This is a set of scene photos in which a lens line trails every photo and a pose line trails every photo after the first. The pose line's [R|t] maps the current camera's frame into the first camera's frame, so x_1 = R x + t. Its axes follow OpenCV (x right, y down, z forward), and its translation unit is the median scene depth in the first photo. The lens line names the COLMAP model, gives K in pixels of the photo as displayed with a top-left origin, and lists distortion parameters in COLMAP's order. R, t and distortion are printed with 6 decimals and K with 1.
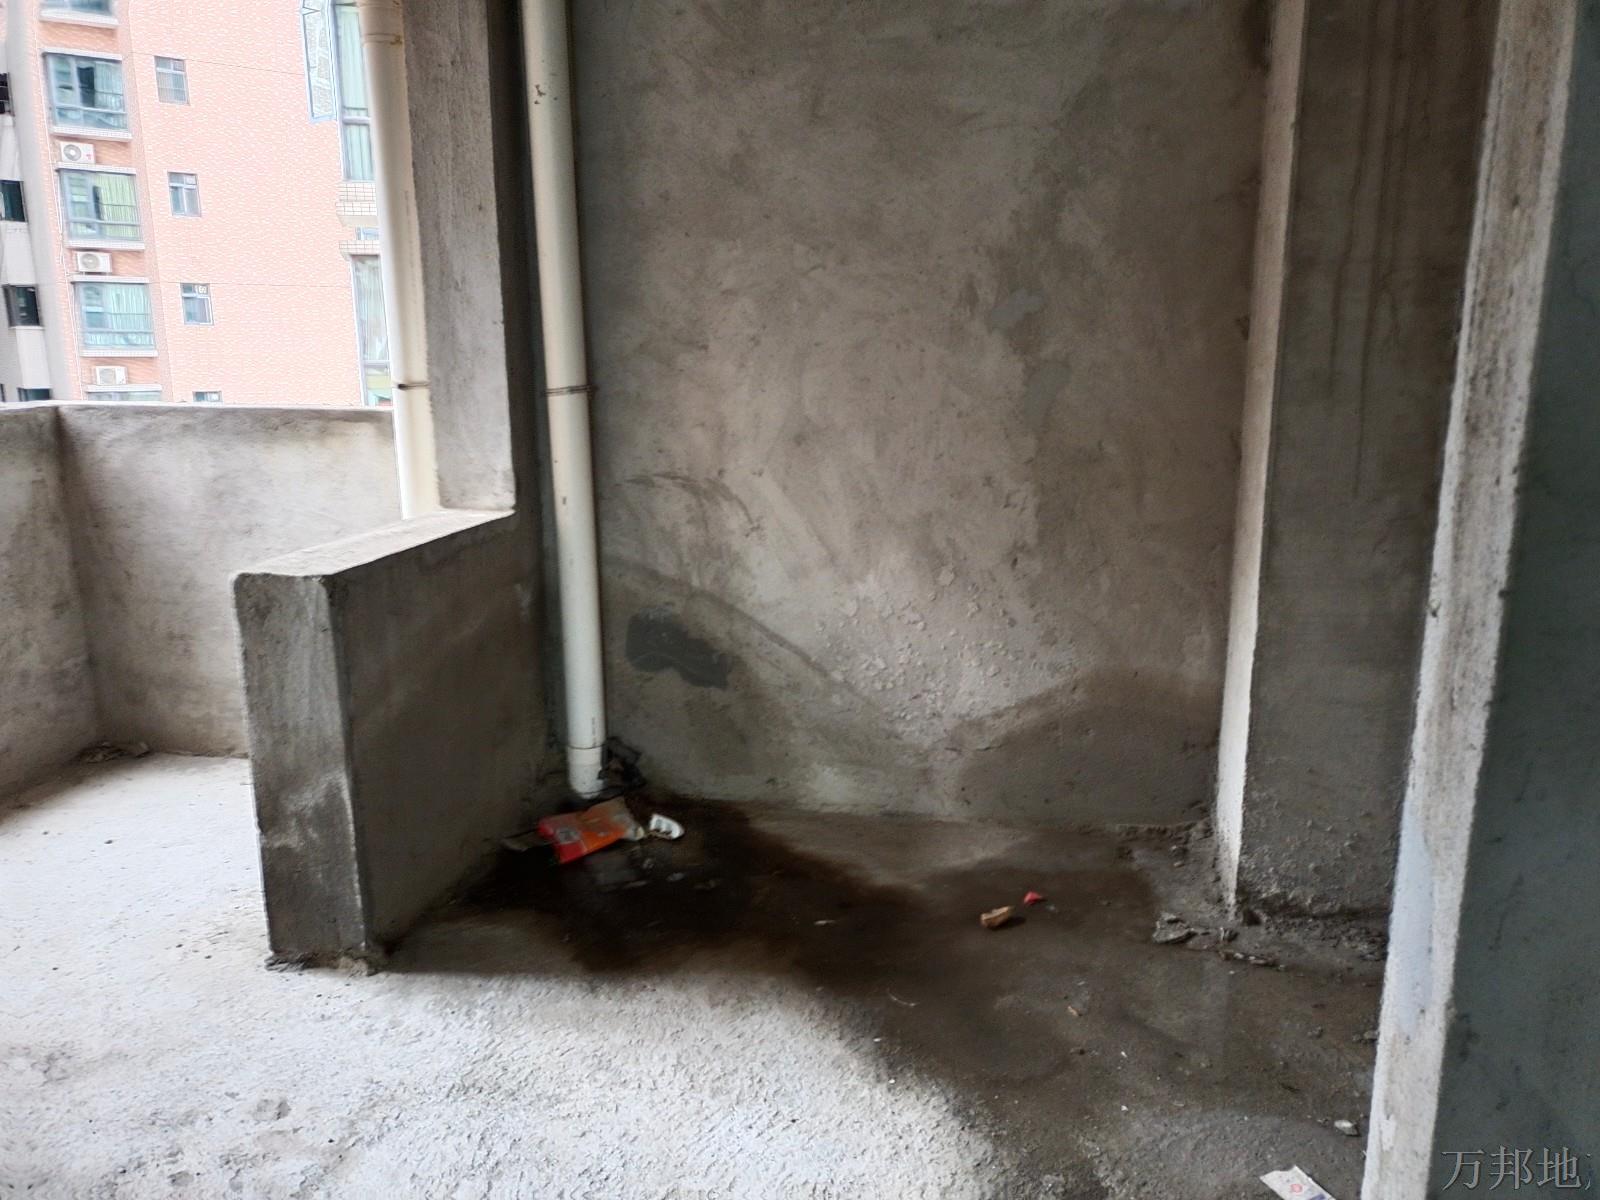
lens RADIAL K [[1127.6, 0, 799.0], [0, 1127.6, 598.9], [0, 0, 1]] dist [0.075535, 0.001178]
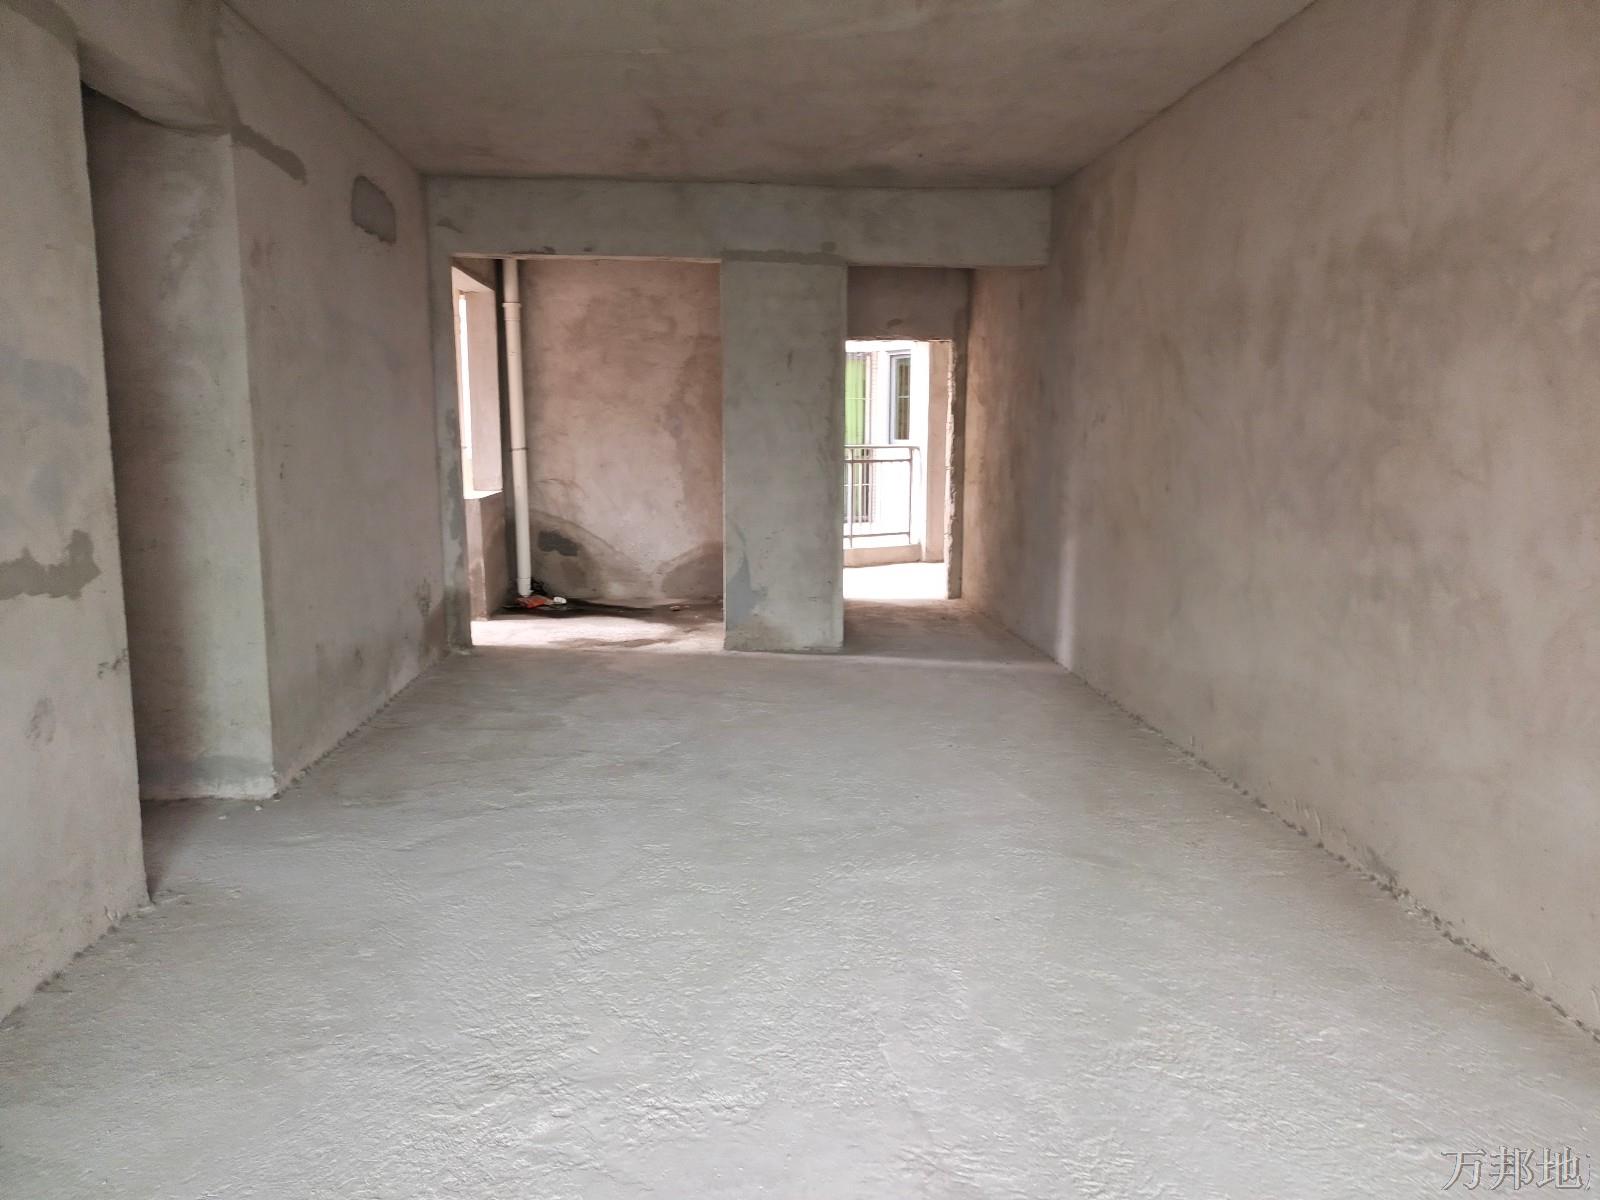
lens RADIAL K [[1127.6, 0, 800.2], [0, 1127.6, 600.4], [0, 0, 1]] dist [0.075535, 0.001178]
pose [[0.963586, -0.033885, 0.265243, -0.293125], [0.051499, 0.996885, -0.059733, 0.406364], [-0.262393, 0.071218, 0.962330, -1.925346]]
